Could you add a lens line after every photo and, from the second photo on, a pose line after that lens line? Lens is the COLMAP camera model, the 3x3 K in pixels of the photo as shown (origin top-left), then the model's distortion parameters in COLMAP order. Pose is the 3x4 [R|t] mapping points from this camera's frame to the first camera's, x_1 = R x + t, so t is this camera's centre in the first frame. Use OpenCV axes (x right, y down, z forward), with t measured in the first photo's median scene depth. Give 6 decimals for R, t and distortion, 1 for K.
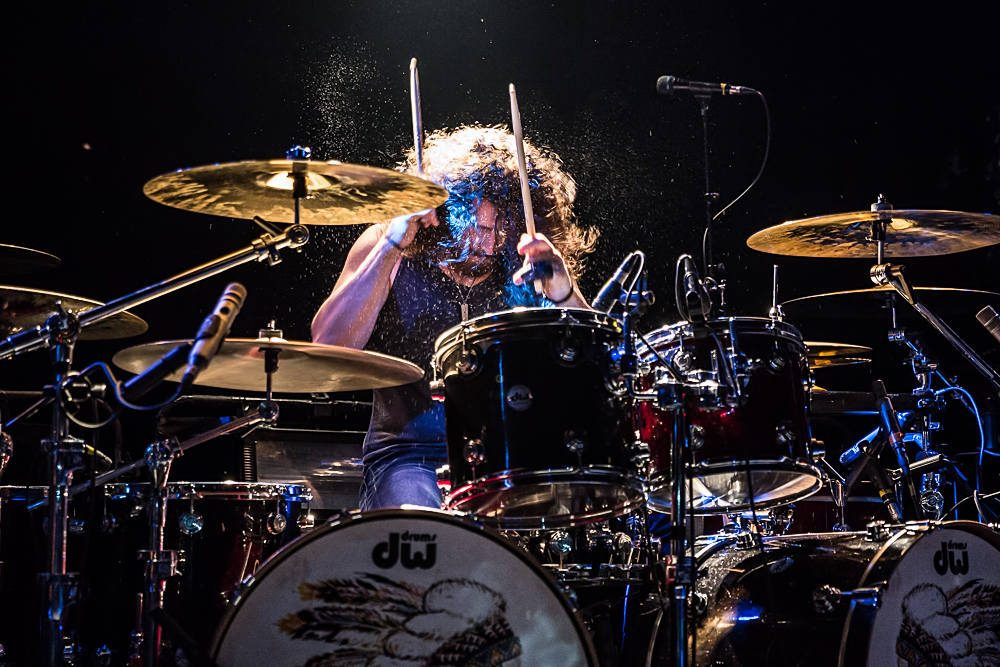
lens RADIAL K [[2078.8, 0, 500.0], [0, 2078.8, 333.5], [0, 0, 1]] dist [0.197099, 0.183377]
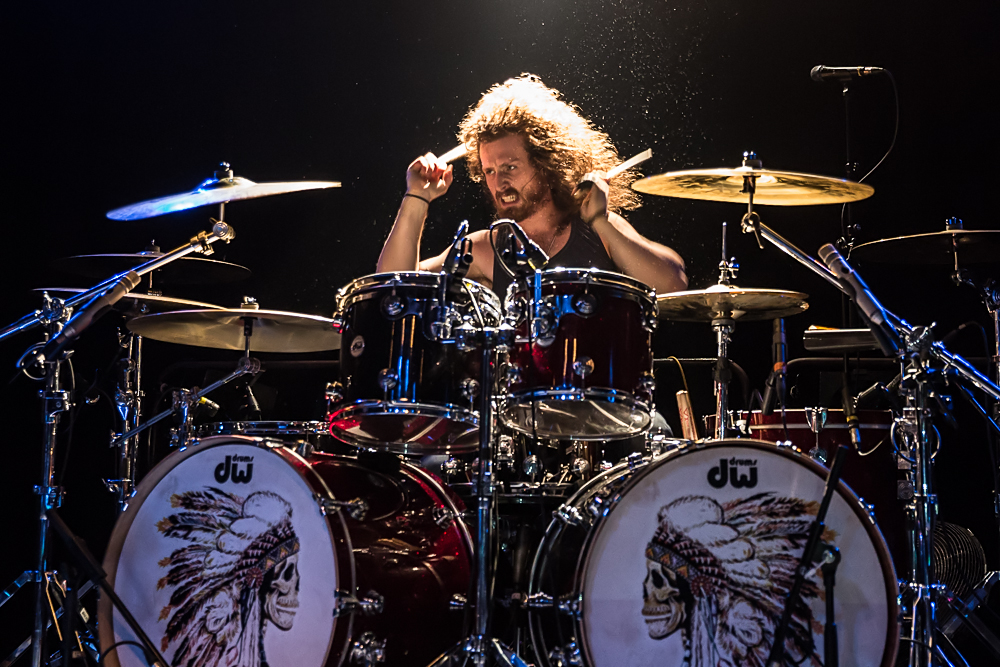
lens RADIAL K [[1563.1, 0, 560.0], [0, 1563.1, 332.4], [0, 0, 1]] dist [0.139992, 0.049539]
pose [[0.863461, -0.048127, -0.502115, 0.606720], [0.051328, 0.998654, -0.007454, 0.036783], [0.501798, -0.019336, 0.864769, 0.258940]]
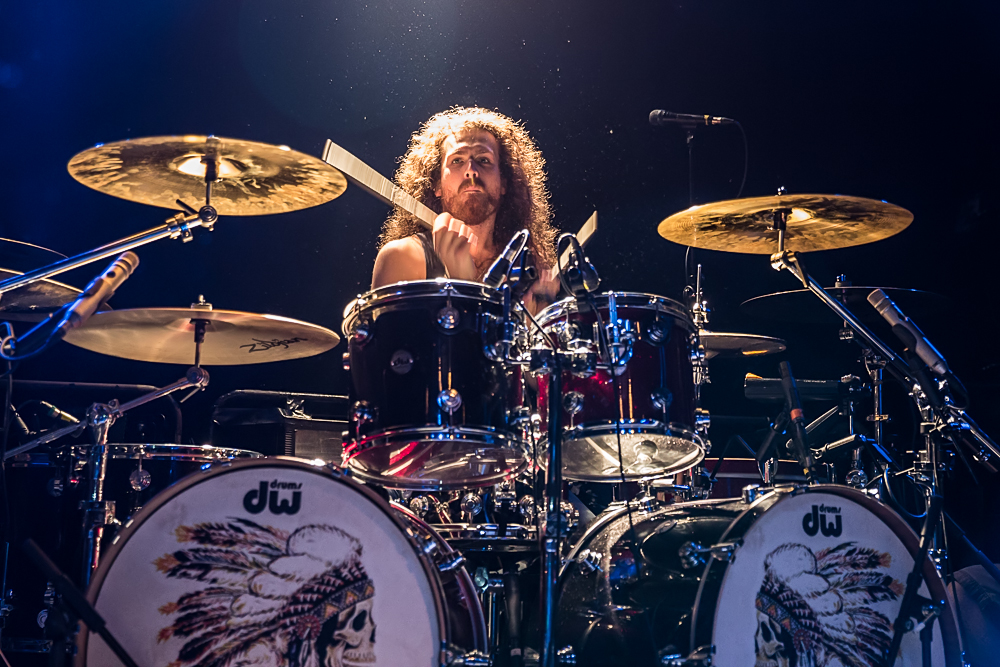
lens RADIAL K [[1648.3, 0, 500.0], [0, 1648.3, 333.5], [0, 0, 1]] dist [0.096545, 0.156859]
pose [[0.989940, 0.002124, -0.141472, 0.187299], [-0.007780, 0.999192, -0.039439, 0.051264], [0.141273, 0.040143, 0.989156, 0.165671]]
